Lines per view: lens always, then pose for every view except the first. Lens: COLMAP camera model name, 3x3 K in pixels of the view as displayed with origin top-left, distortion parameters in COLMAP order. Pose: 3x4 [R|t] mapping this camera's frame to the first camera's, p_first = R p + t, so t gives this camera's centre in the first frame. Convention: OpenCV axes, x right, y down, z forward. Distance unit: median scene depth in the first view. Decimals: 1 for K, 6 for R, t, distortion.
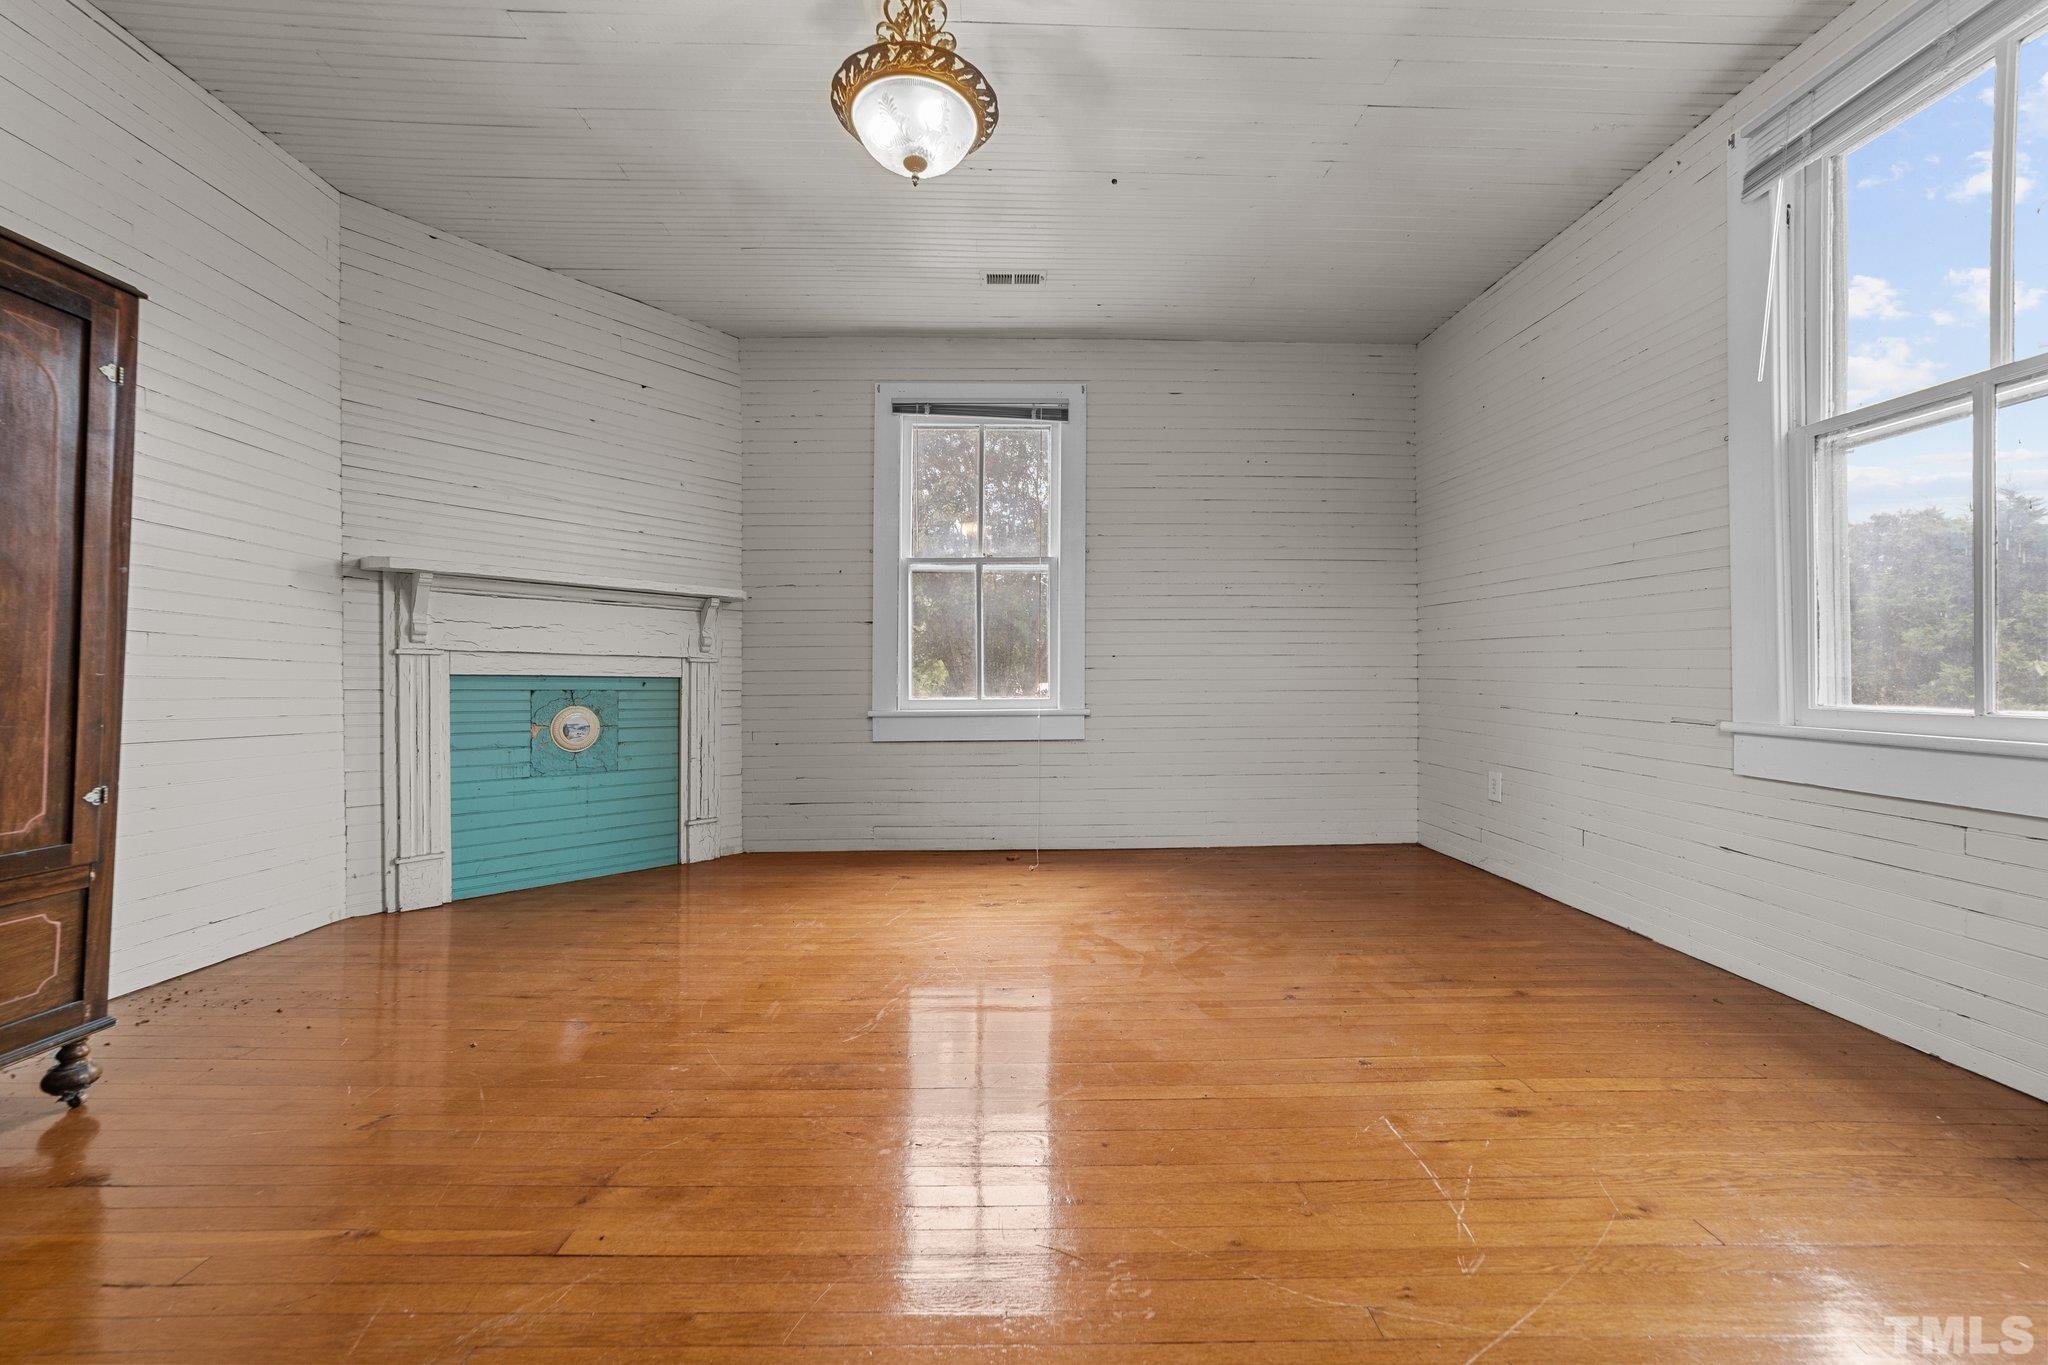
lens RADIAL K [[789.9, 0, 1007.0], [0, 789.9, 683.2], [0, 0, 1]] dist [-0.015526, 0.004933]
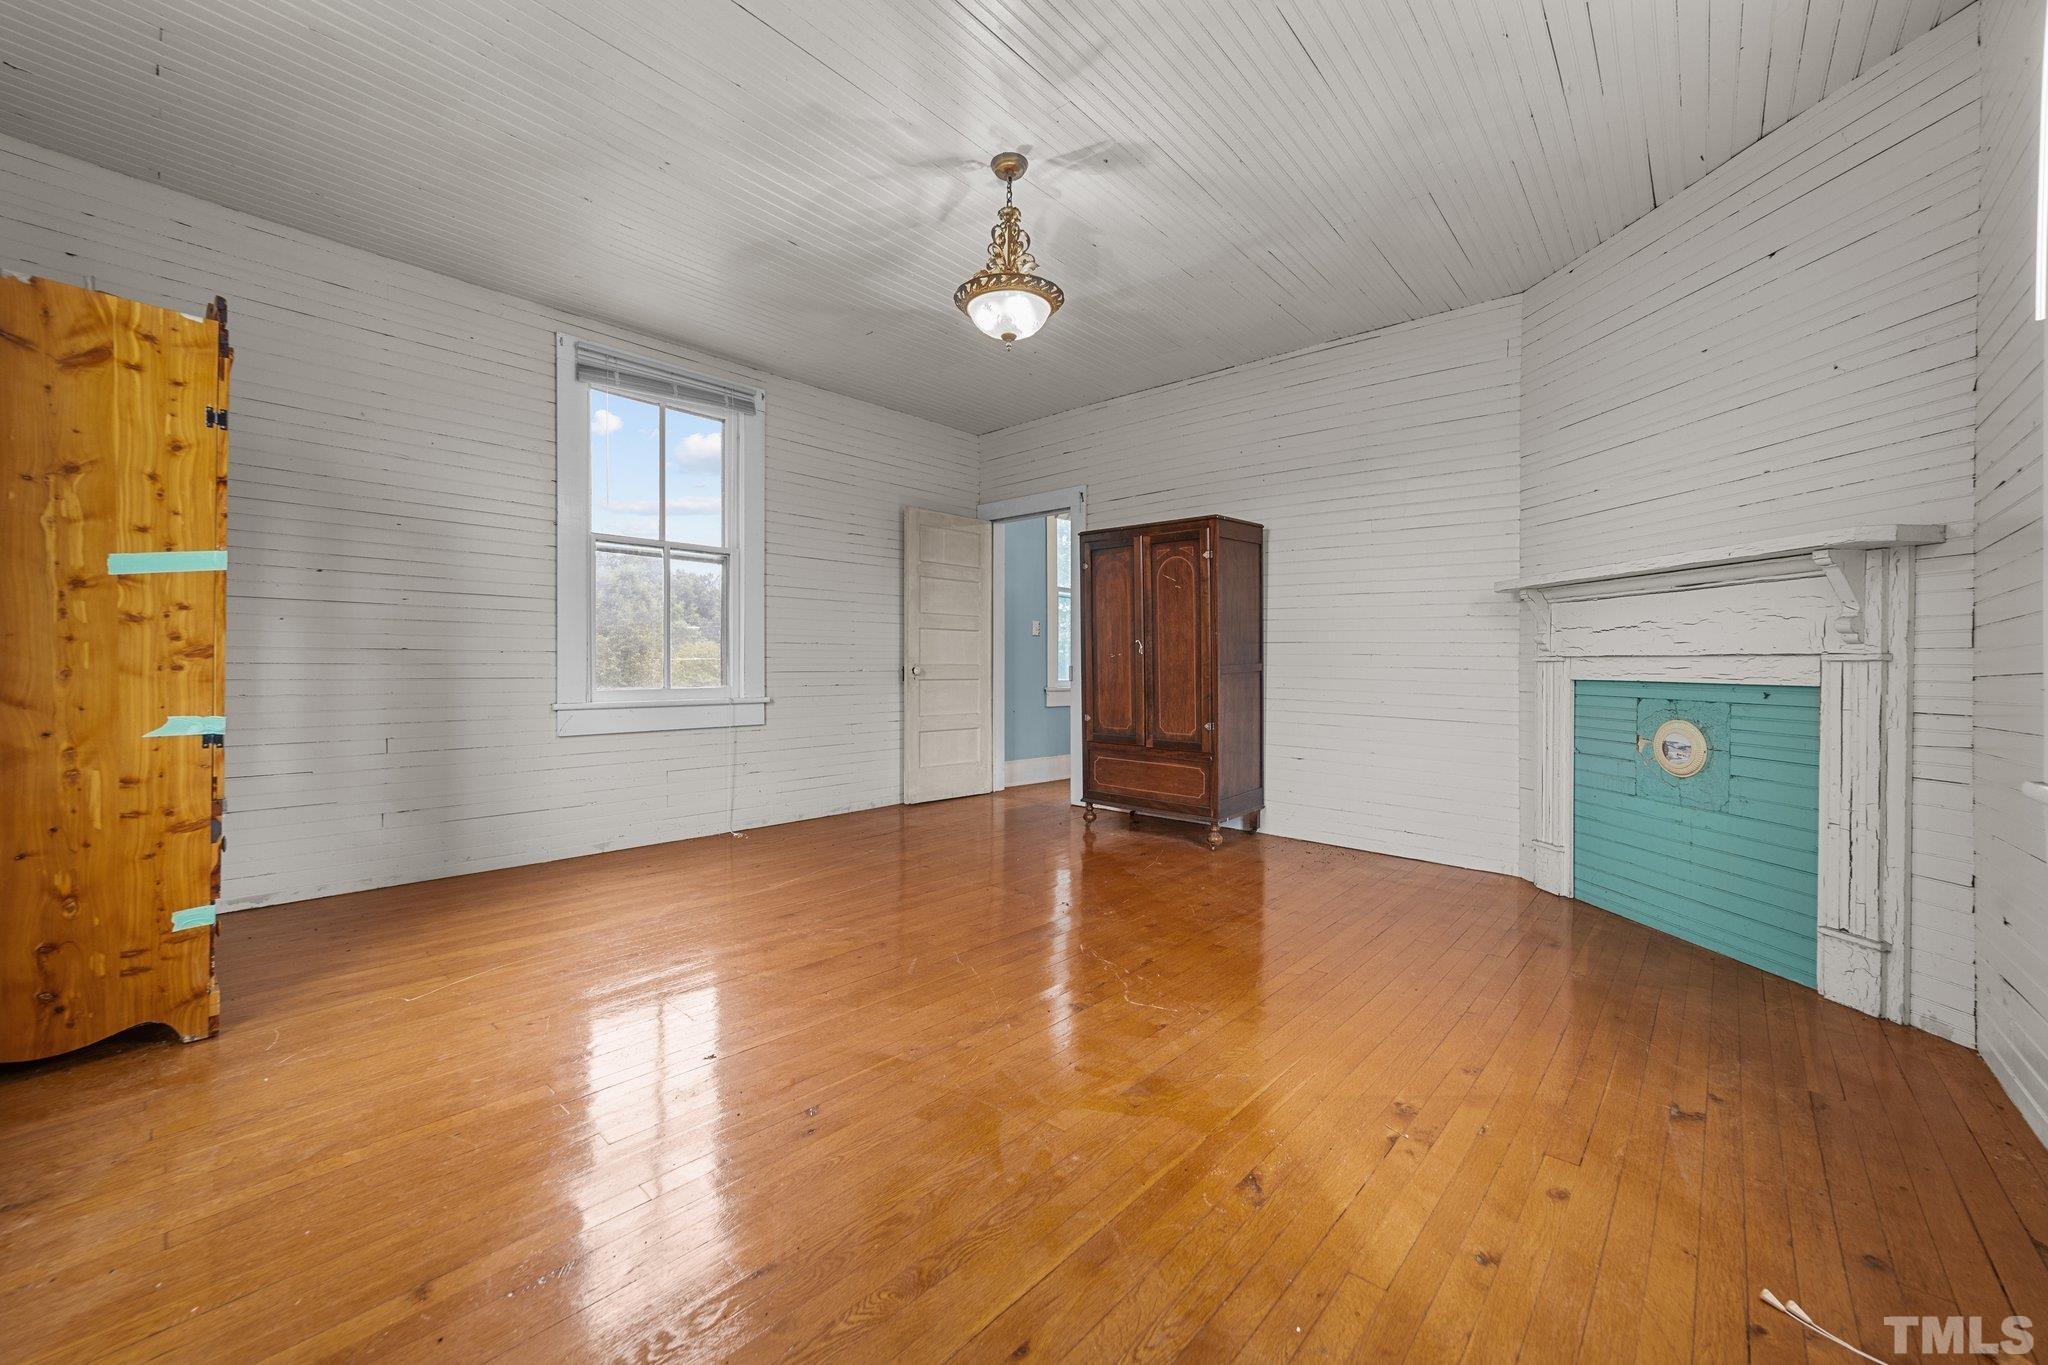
lens RADIAL K [[789.9, 0, 1026.9], [0, 789.9, 673.0], [0, 0, 1]] dist [-0.015526, 0.004933]
pose [[-0.677901, -0.007328, -0.735117, 0.459862], [-0.014853, 0.999883, 0.003730, -0.011147], [0.735003, 0.013448, -0.677930, 0.983288]]
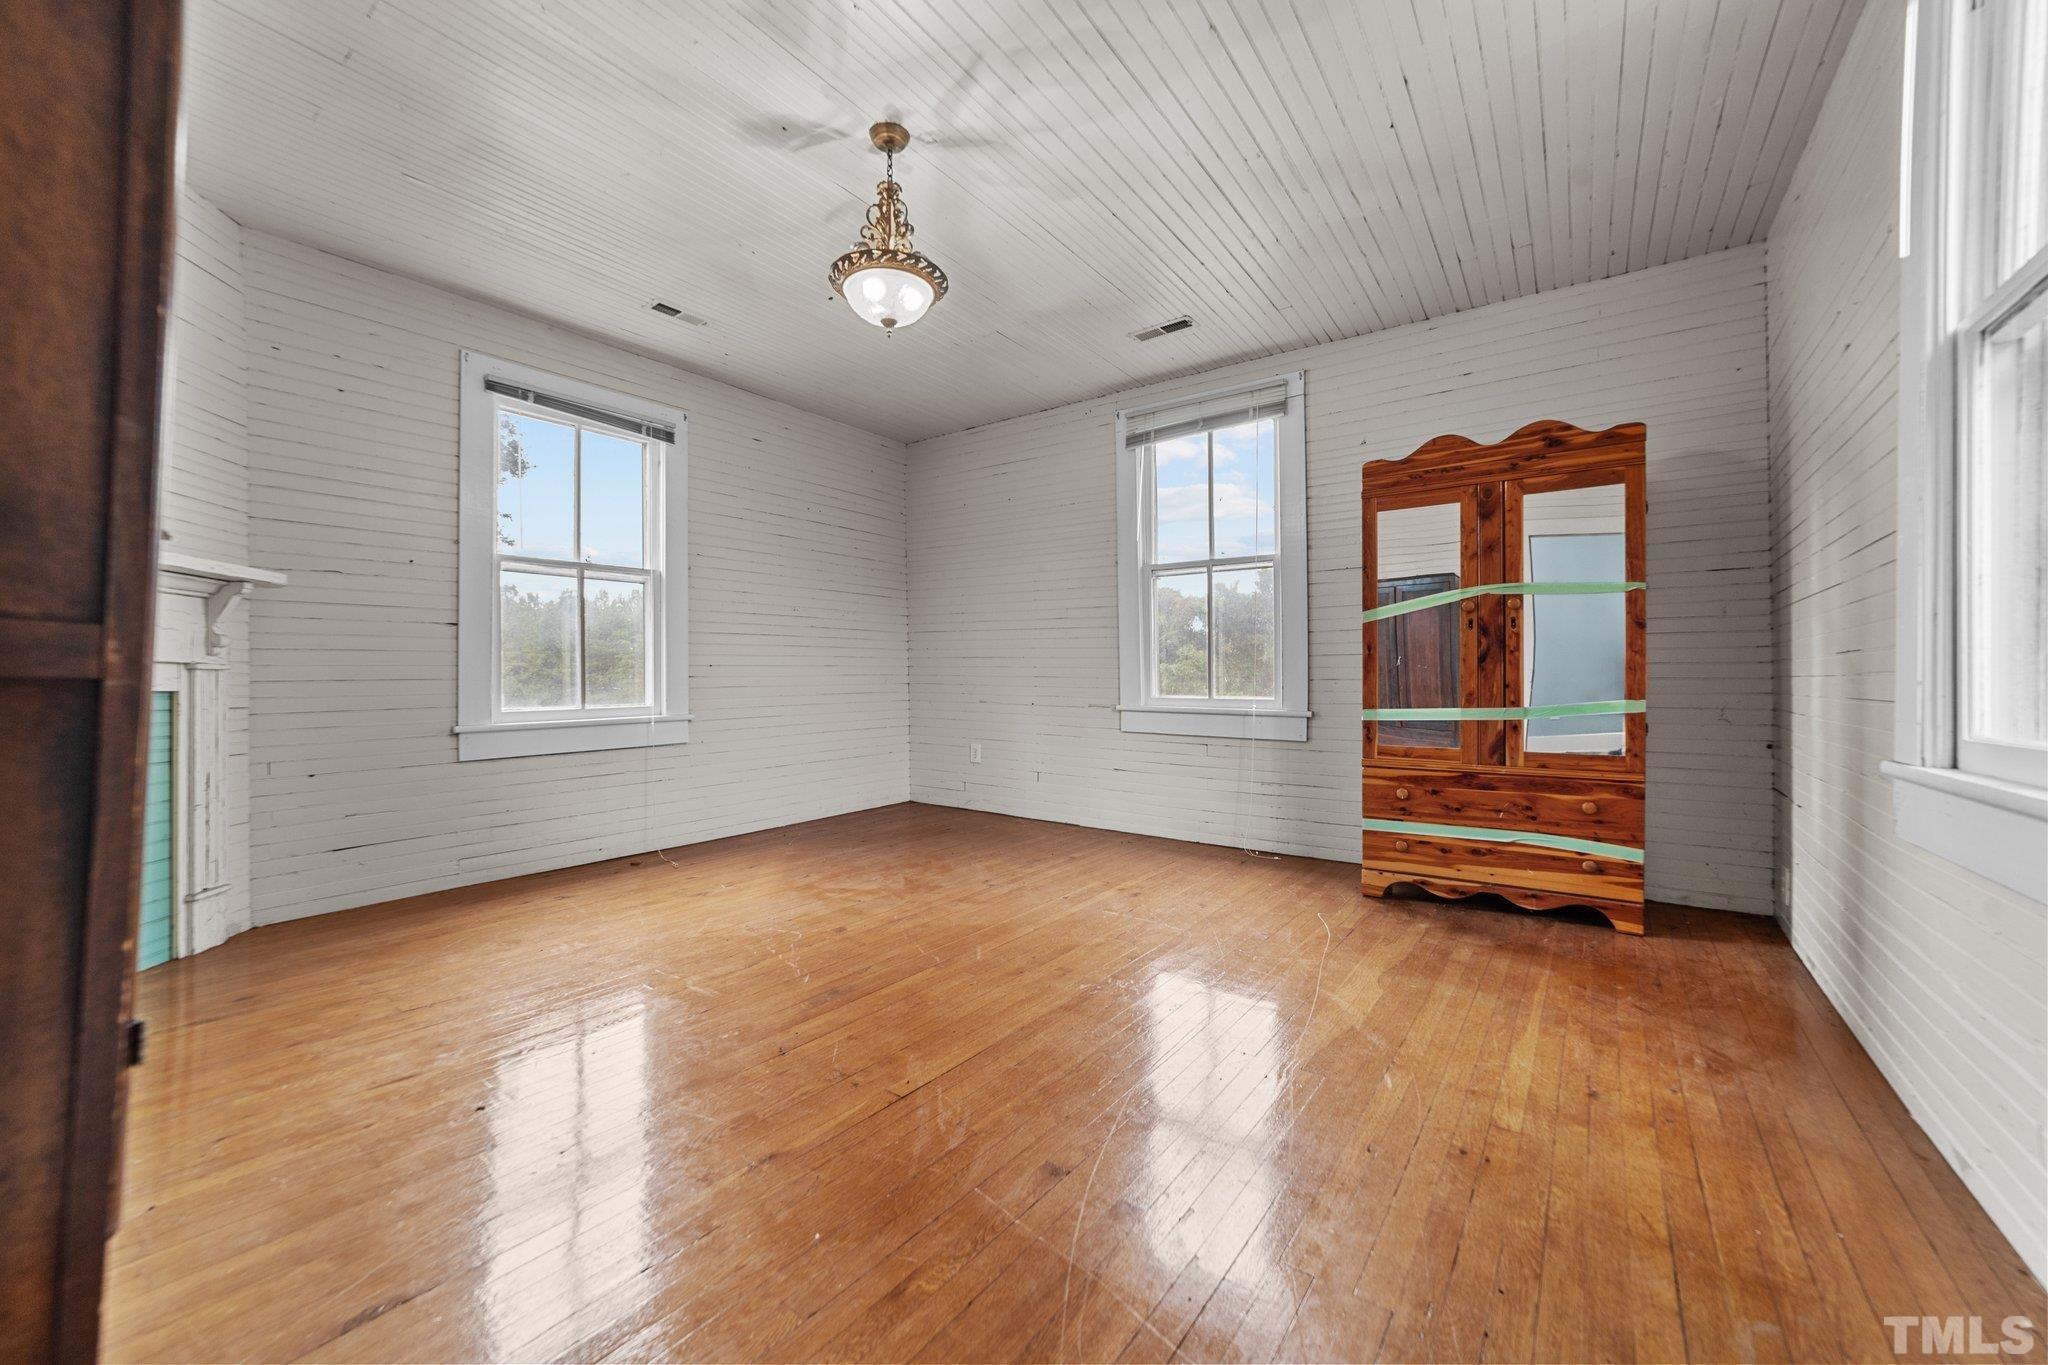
lens RADIAL K [[789.9, 0, 1023.9], [0, 789.9, 681.1], [0, 0, 1]] dist [-0.015526, 0.004933]
pose [[0.607557, -0.006070, 0.794253, -0.521281], [0.010206, 0.999948, -0.000166, -0.008654], [-0.794211, 0.008207, 0.607587, -0.017709]]
